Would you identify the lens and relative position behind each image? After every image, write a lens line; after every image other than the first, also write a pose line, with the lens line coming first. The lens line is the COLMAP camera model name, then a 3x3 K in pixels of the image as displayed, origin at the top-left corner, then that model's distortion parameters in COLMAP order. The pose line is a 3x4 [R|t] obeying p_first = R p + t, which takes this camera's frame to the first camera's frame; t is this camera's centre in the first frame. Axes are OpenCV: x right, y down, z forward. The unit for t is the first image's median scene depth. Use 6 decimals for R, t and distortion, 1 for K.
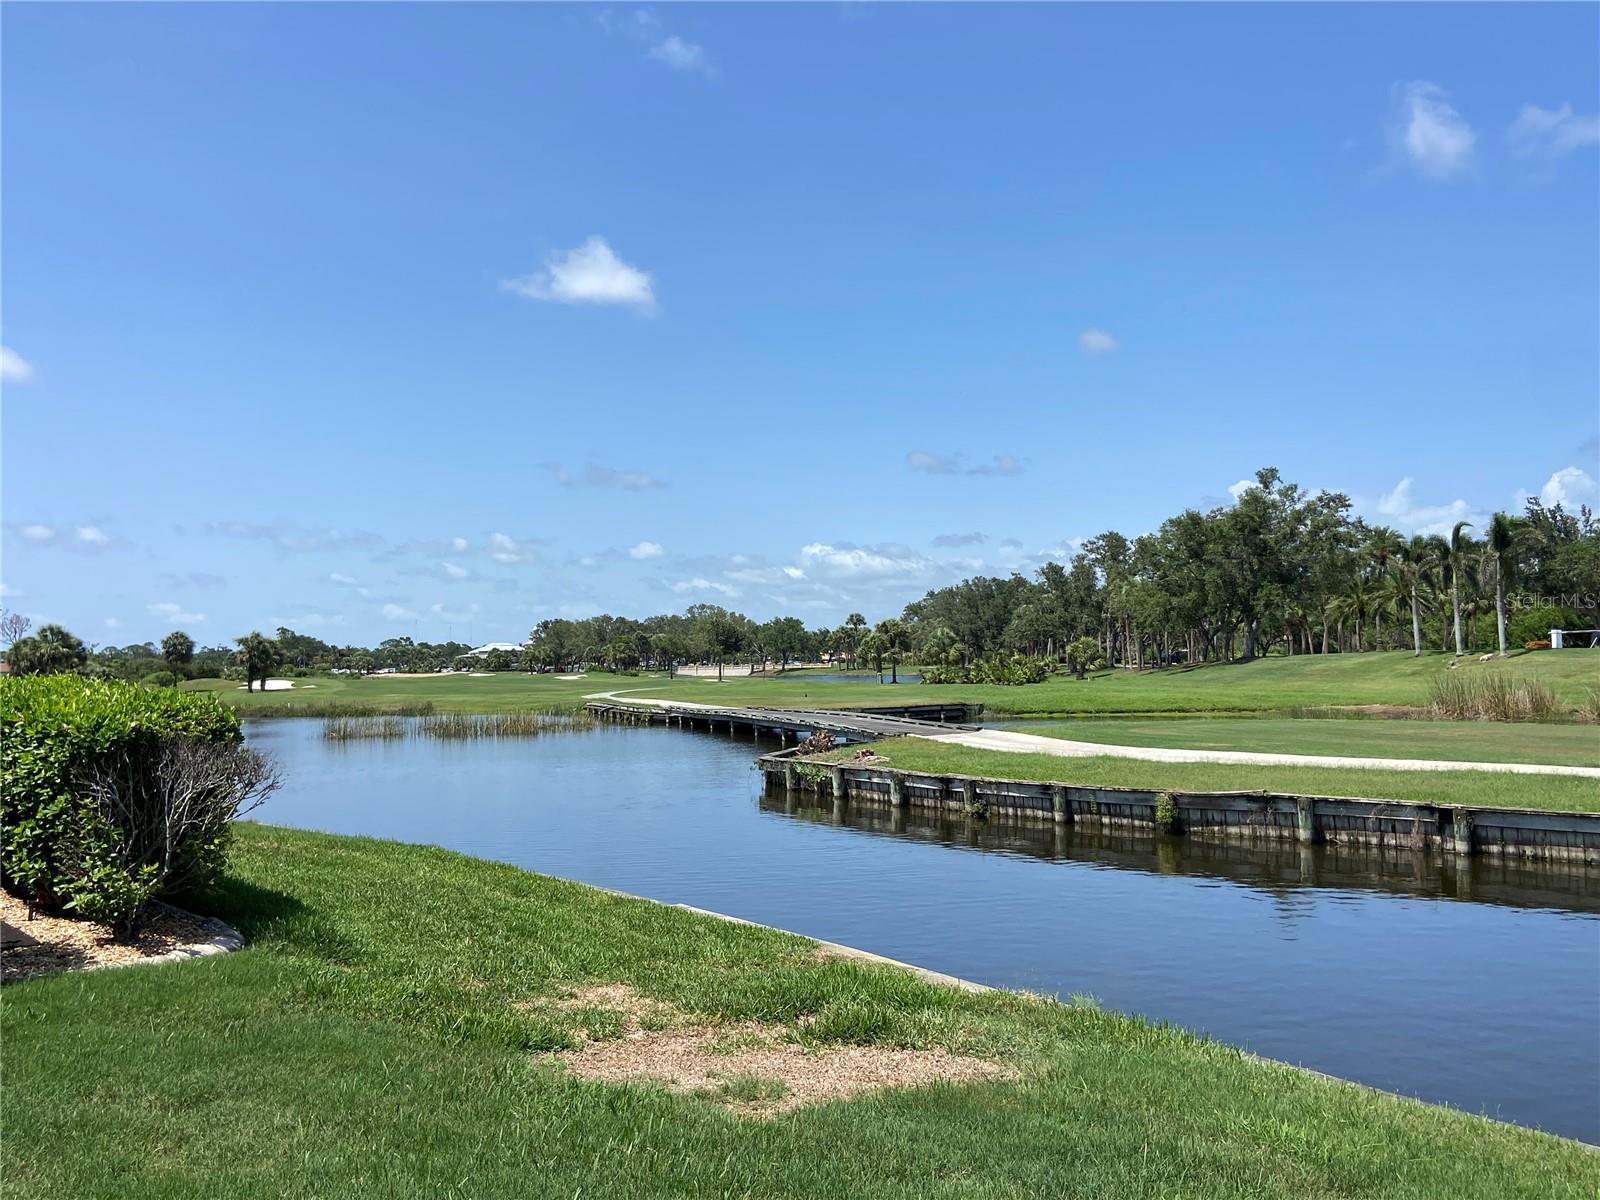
lens RADIAL K [[1445.1, 0, 811.7], [0, 1445.1, 594.9], [0, 0, 1]] dist [0.134054, -0.162683]
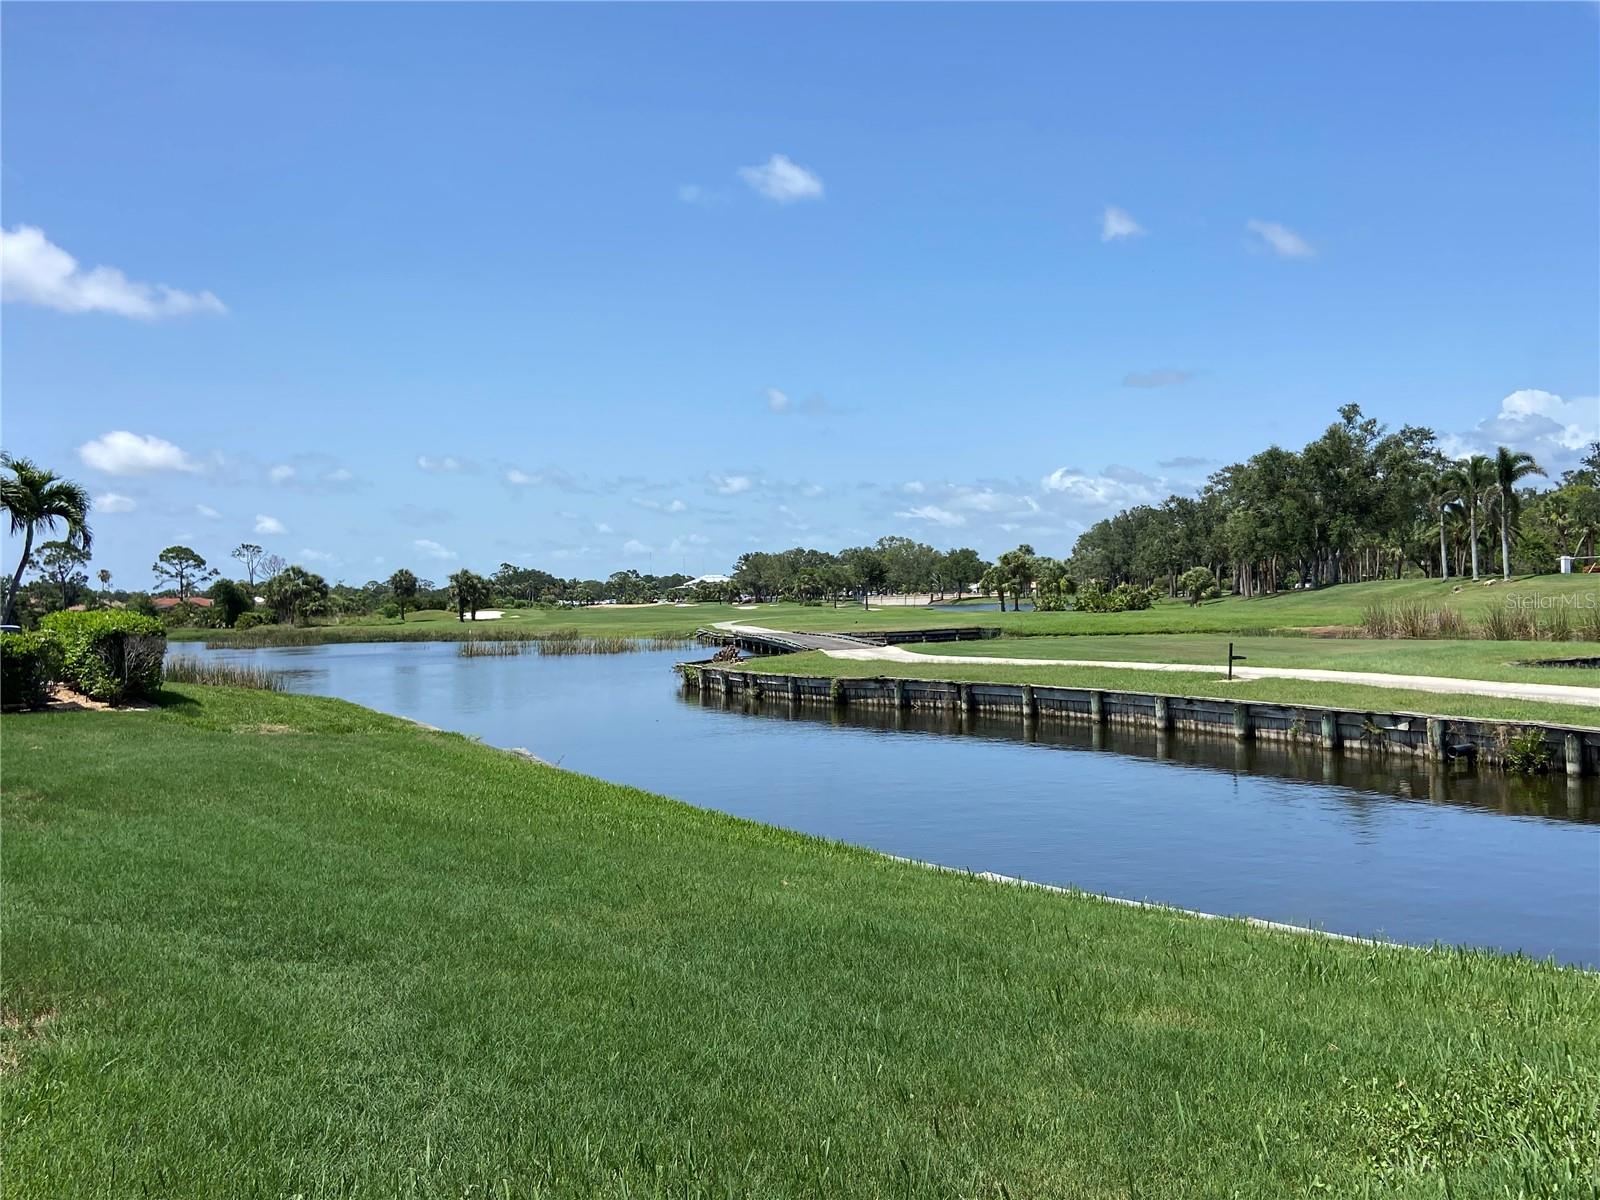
lens RADIAL K [[1445.1, 0, 811.7], [0, 1445.1, 594.9], [0, 0, 1]] dist [0.134054, -0.162683]
pose [[0.987648, -0.008719, -0.156445, 0.082834], [0.016376, 0.998727, 0.047720, -0.005582], [0.155830, -0.049692, 0.986533, -0.099298]]
